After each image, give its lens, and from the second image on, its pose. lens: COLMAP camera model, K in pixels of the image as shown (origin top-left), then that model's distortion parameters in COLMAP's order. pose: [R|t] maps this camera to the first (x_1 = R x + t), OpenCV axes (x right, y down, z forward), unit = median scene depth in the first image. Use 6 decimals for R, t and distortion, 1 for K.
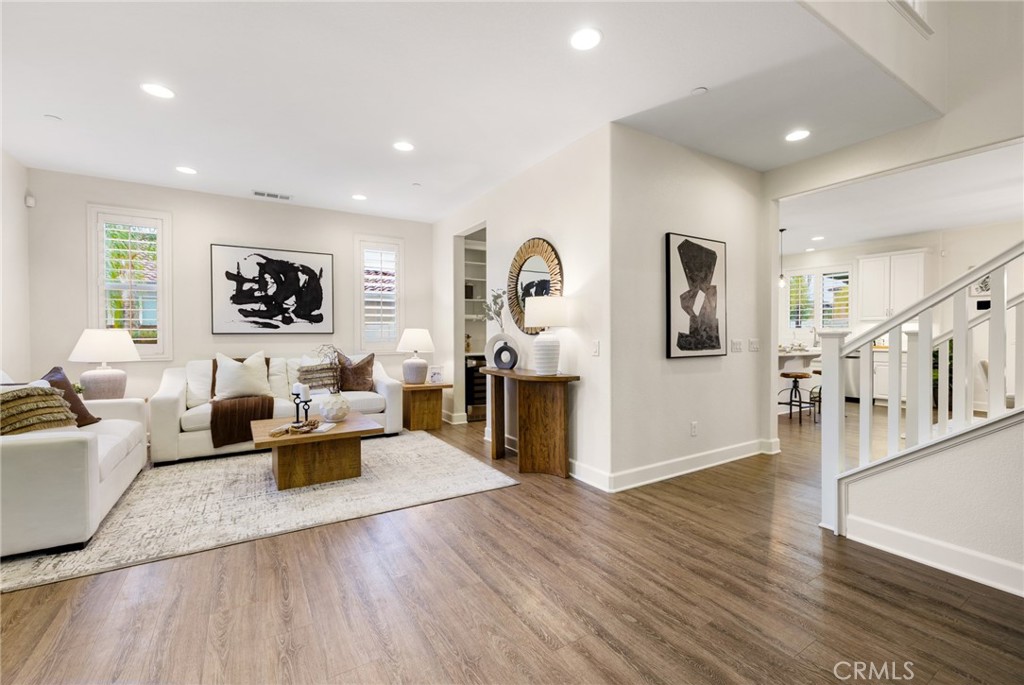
lens RADIAL K [[434.1, 0, 509.3], [0, 434.1, 337.8], [0, 0, 1]] dist [-0.003636, -0.000092]
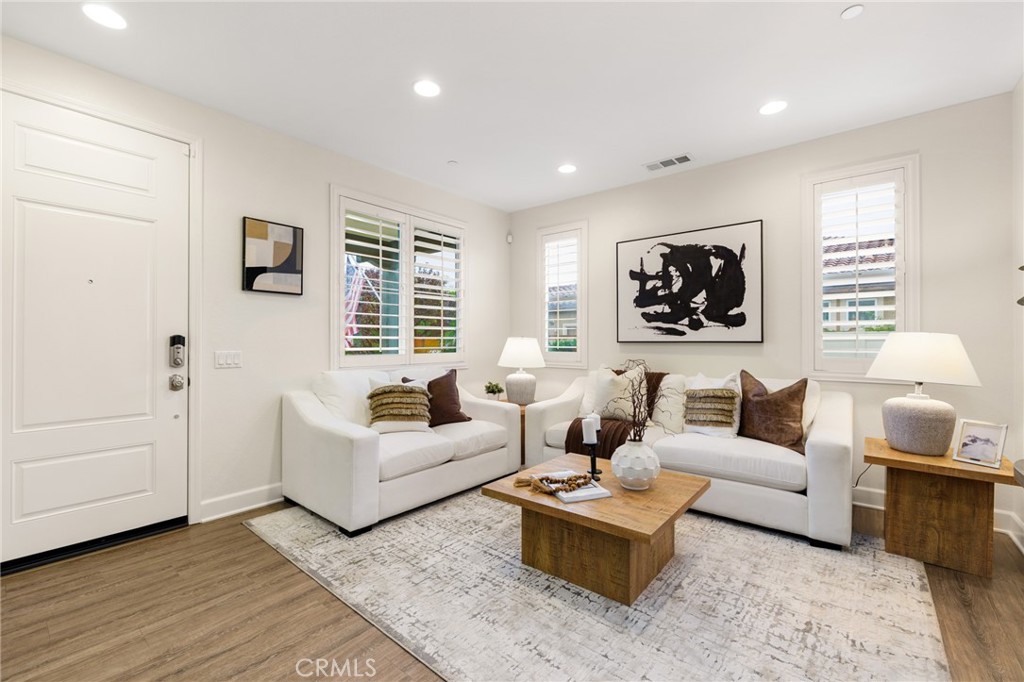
lens RADIAL K [[434.1, 0, 511.0], [0, 434.1, 337.4], [0, 0, 1]] dist [-0.003636, -0.000092]
pose [[0.322327, -0.008520, -0.946590, 0.100926], [-0.013465, 0.999817, -0.013584, -0.004698], [0.946533, 0.017125, 0.322153, 0.554493]]
